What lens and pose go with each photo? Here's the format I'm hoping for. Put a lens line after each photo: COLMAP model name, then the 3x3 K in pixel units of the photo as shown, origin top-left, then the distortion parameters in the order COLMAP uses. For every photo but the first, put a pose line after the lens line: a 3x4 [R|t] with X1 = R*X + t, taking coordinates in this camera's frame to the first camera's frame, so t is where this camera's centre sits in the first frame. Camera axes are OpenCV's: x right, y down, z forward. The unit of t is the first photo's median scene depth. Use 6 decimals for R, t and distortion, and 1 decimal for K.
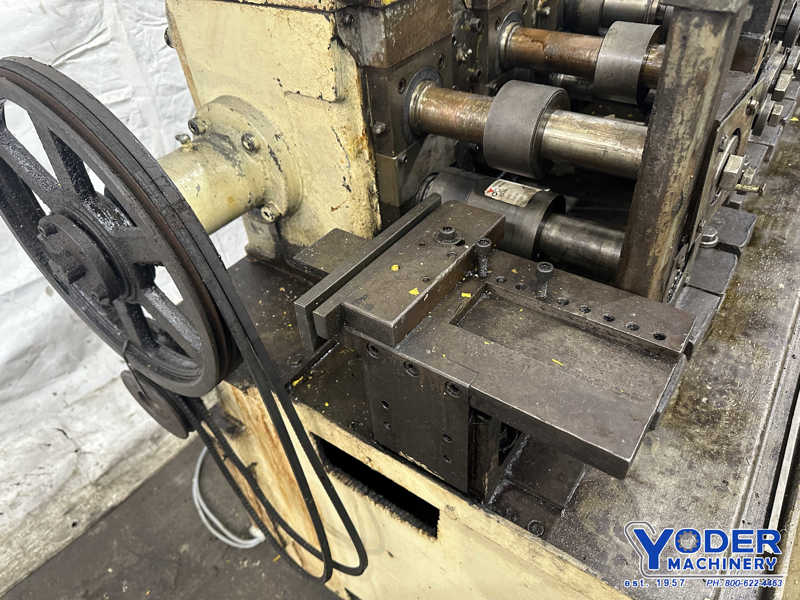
lens RADIAL K [[565.4, 0, 399.1], [0, 565.4, 305.0], [0, 0, 1]] dist [0.060000, -0.065710]
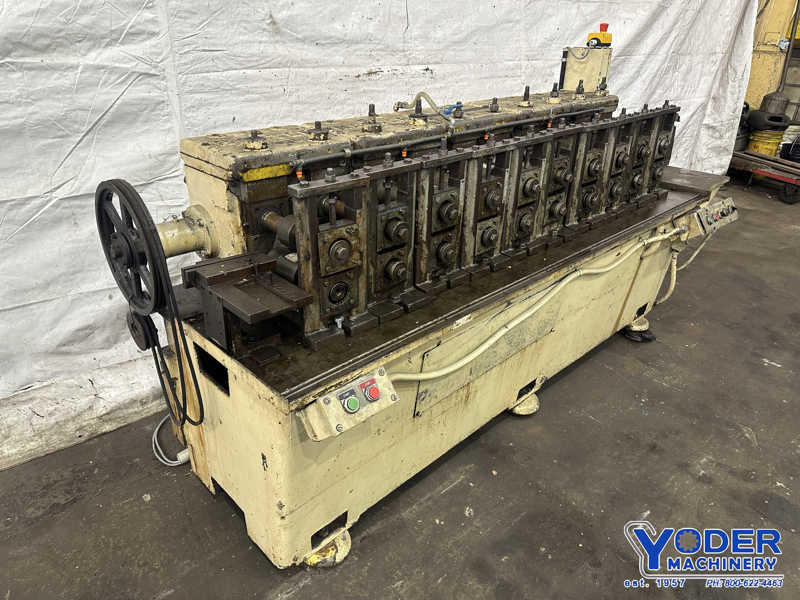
lens RADIAL K [[558.4, 0, 400.0], [0, 558.4, 300.0], [0, 0, 1]] dist [0.003991, 0.000216]
pose [[0.979114, 0.168890, -0.113187, 0.481920], [-0.191854, 0.951759, -0.239470, 0.236250], [0.067282, 0.256184, 0.964284, -0.629792]]
